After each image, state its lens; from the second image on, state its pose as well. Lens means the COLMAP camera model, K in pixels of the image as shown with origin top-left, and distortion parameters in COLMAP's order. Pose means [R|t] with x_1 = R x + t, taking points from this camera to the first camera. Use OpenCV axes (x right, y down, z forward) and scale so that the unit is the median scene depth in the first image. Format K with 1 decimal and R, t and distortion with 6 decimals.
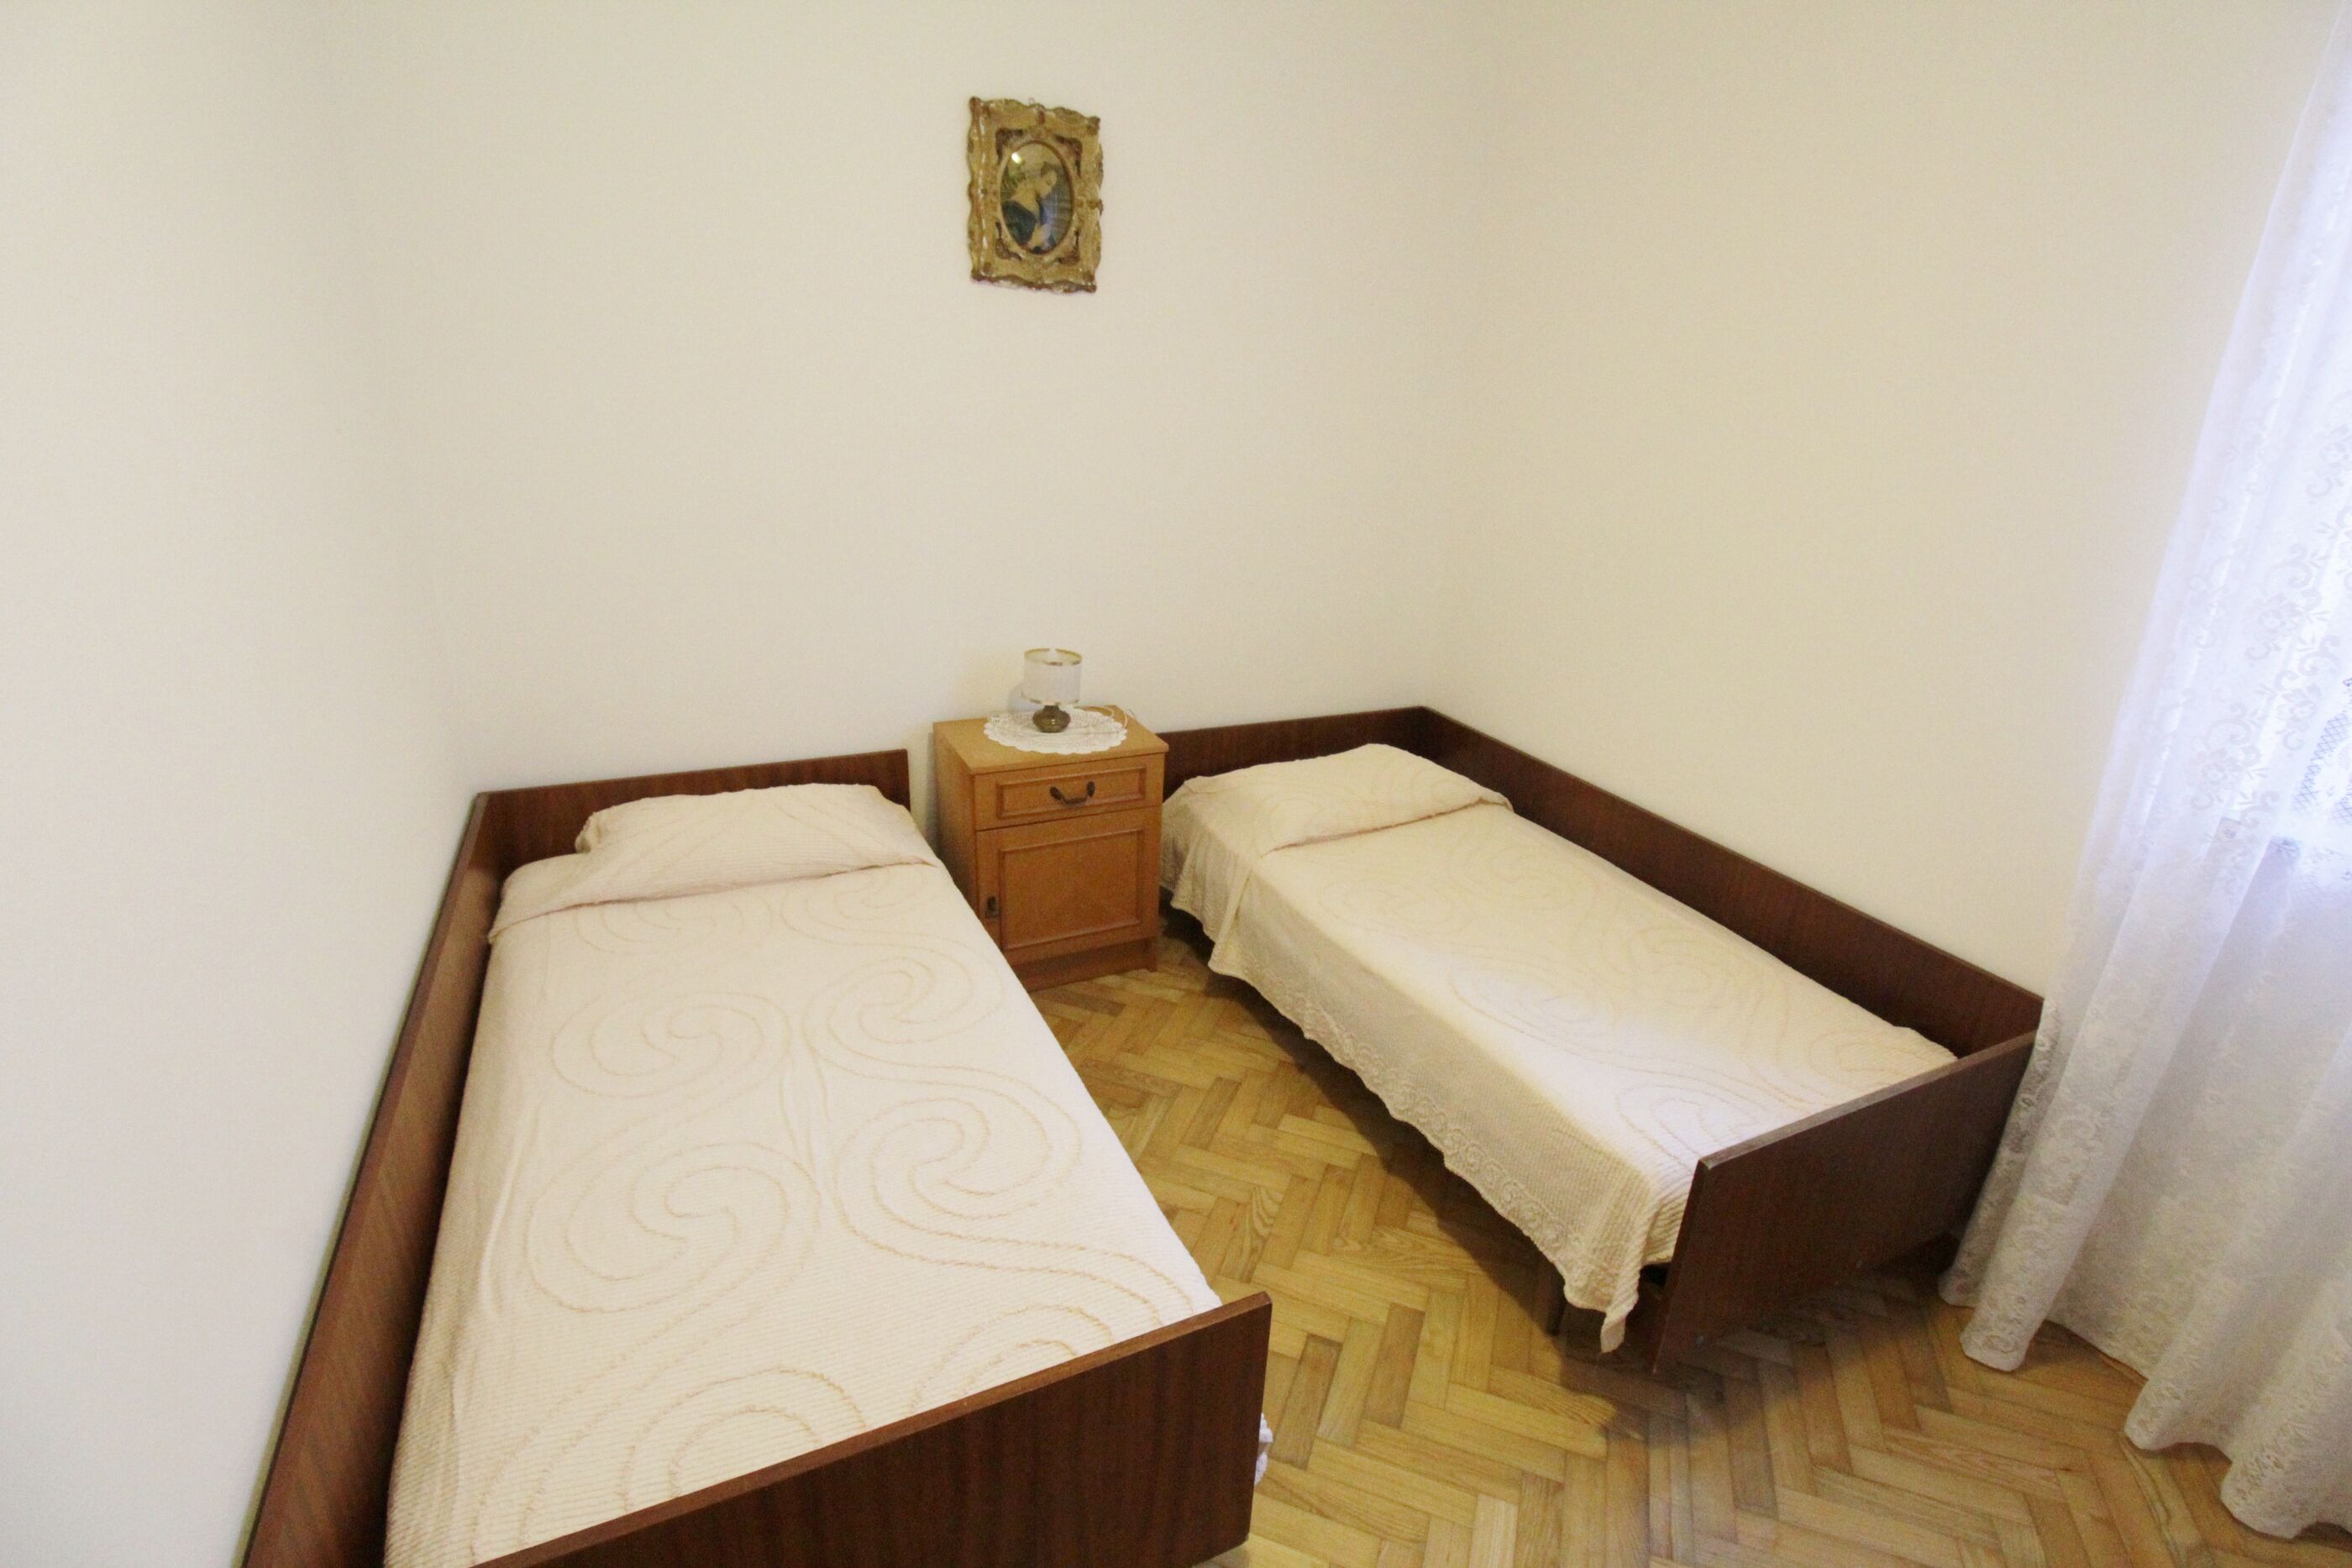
lens RADIAL K [[1097.2, 0, 1179.3], [0, 1097.2, 785.9], [0, 0, 1]] dist [0.000477, -0.012791]
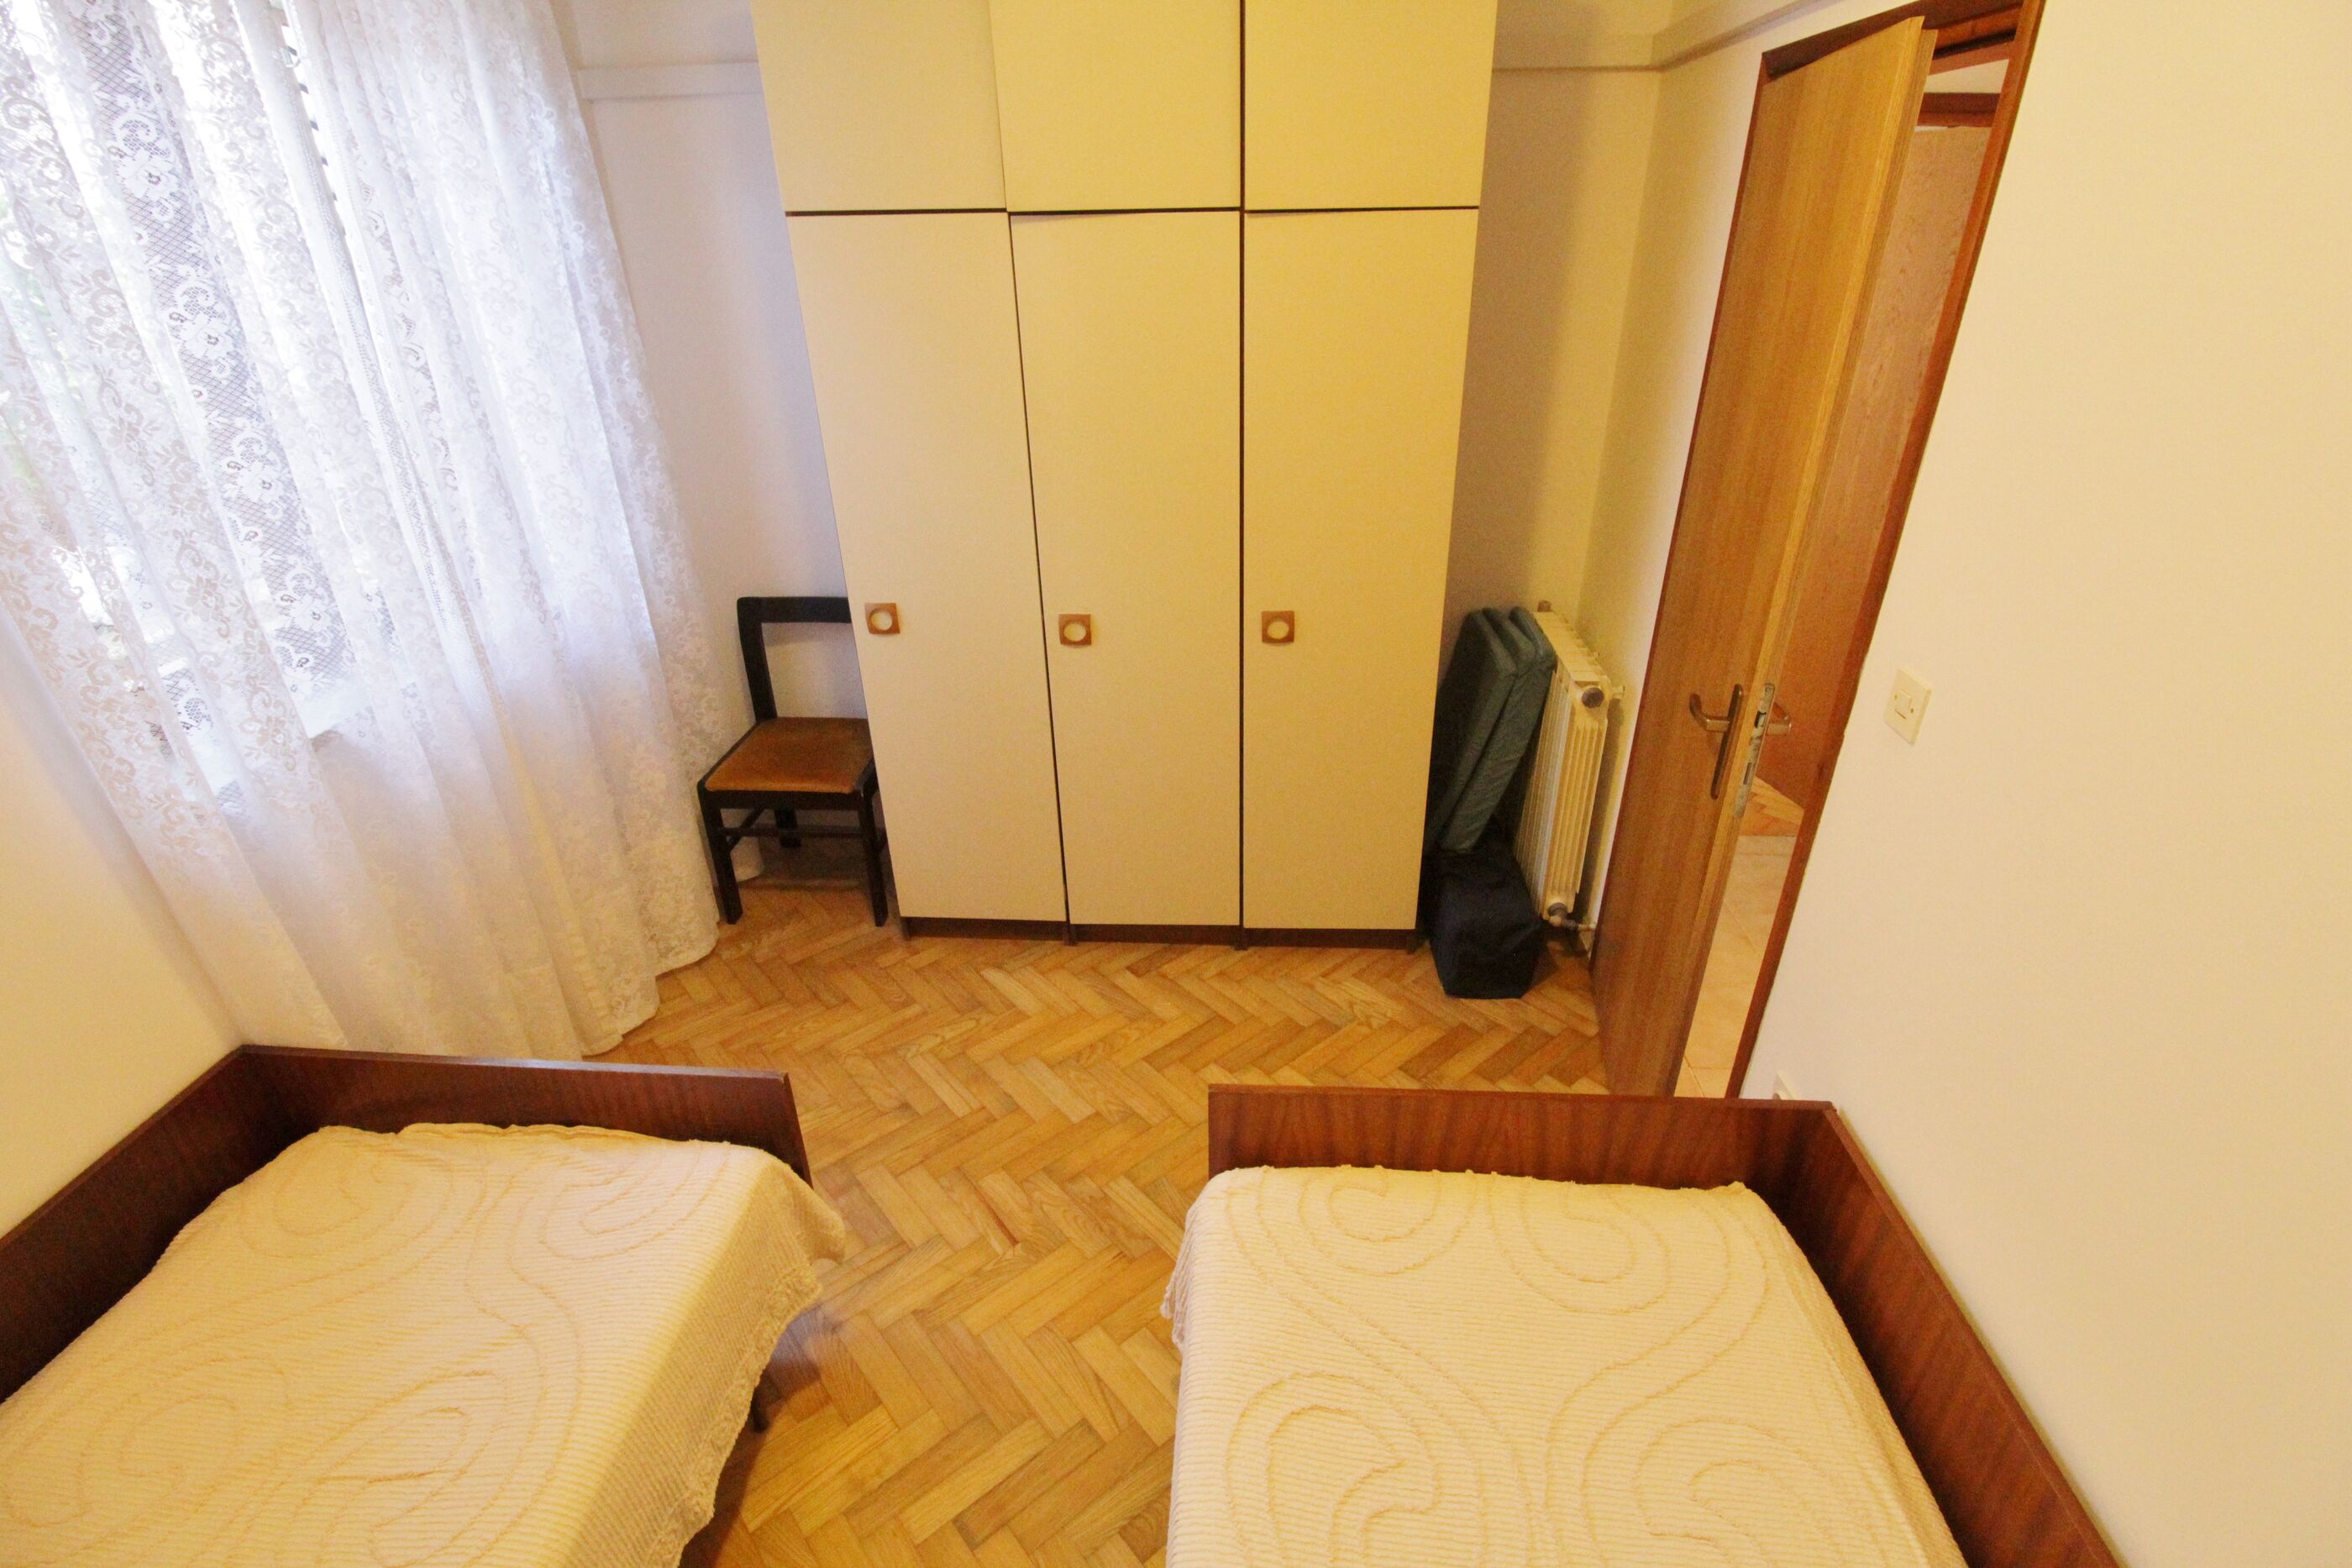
lens RADIAL K [[1097.2, 0, 1185.1], [0, 1097.2, 786.7], [0, 0, 1]] dist [0.000477, -0.012791]
pose [[-0.867219, -0.255200, 0.427555, -0.183437], [0.163313, 0.665391, 0.728411, -0.379522], [-0.470382, 0.701518, -0.535363, 0.718408]]
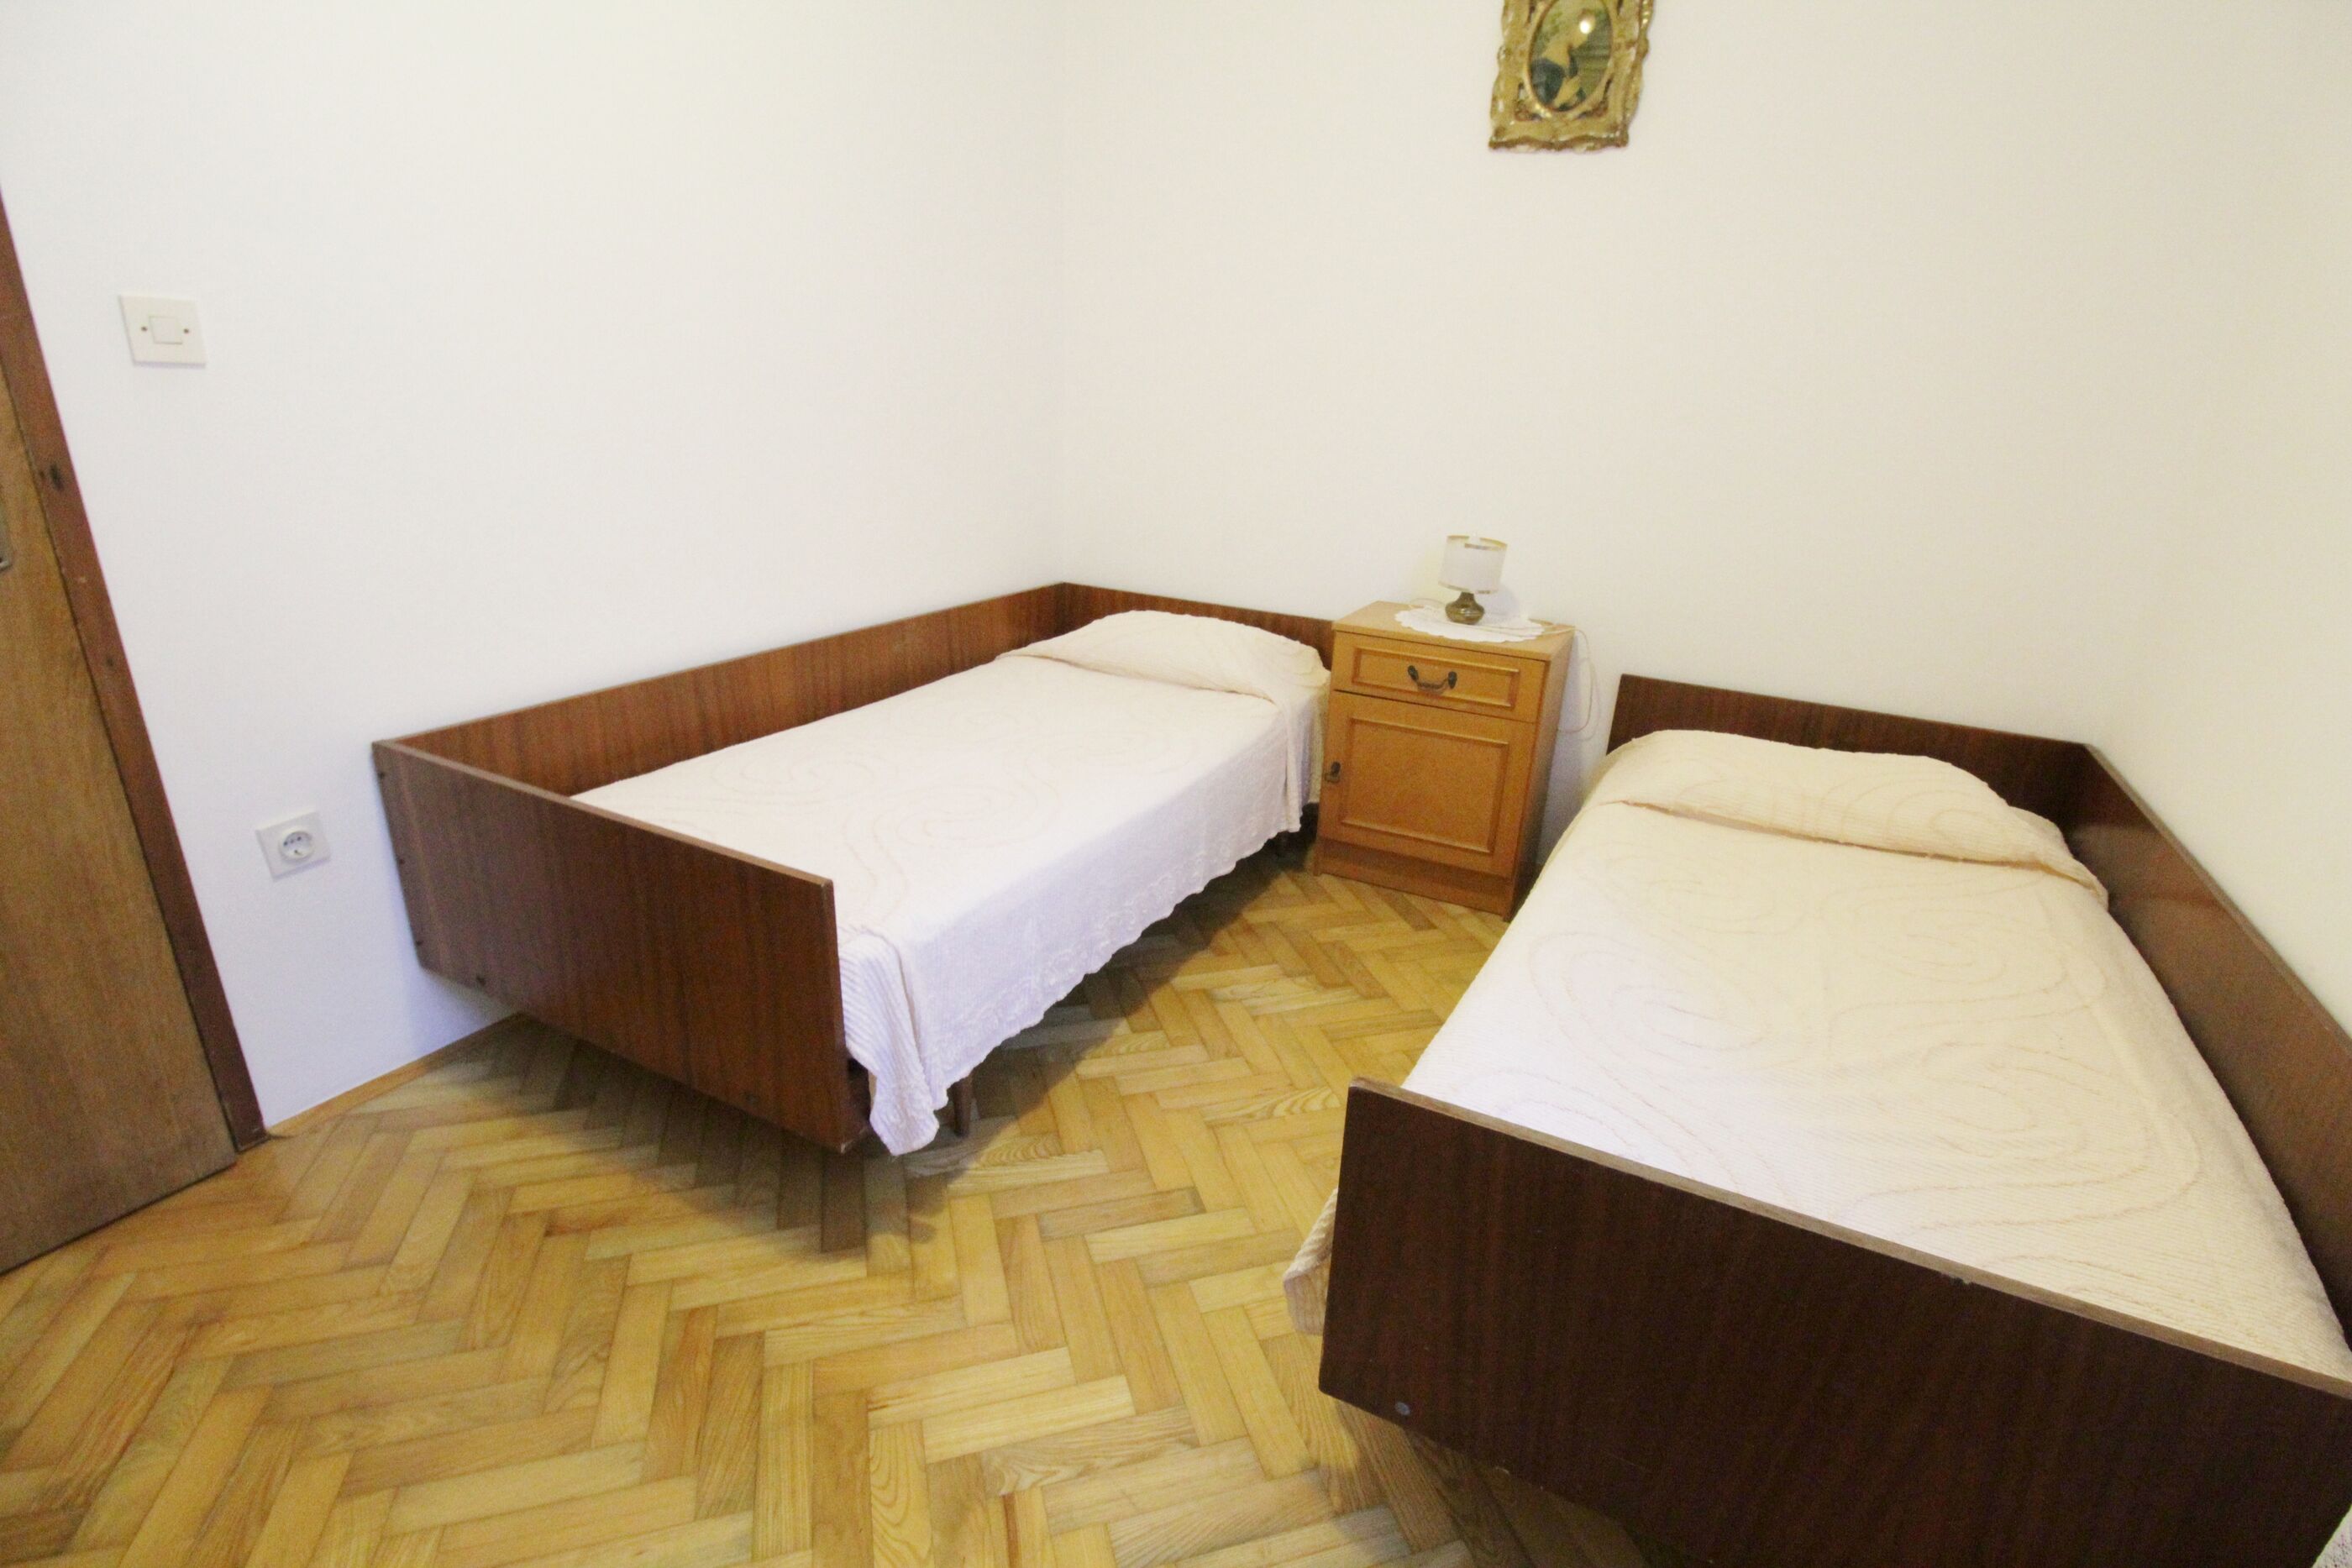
lens RADIAL K [[1097.2, 0, 1200.8], [0, 1097.2, 785.4], [0, 0, 1]] dist [0.000477, -0.012791]
pose [[0.609987, 0.258293, -0.749133, 0.533399], [-0.307113, 0.948554, 0.076982, 0.086193], [0.730477, 0.183111, 0.657931, 0.261598]]
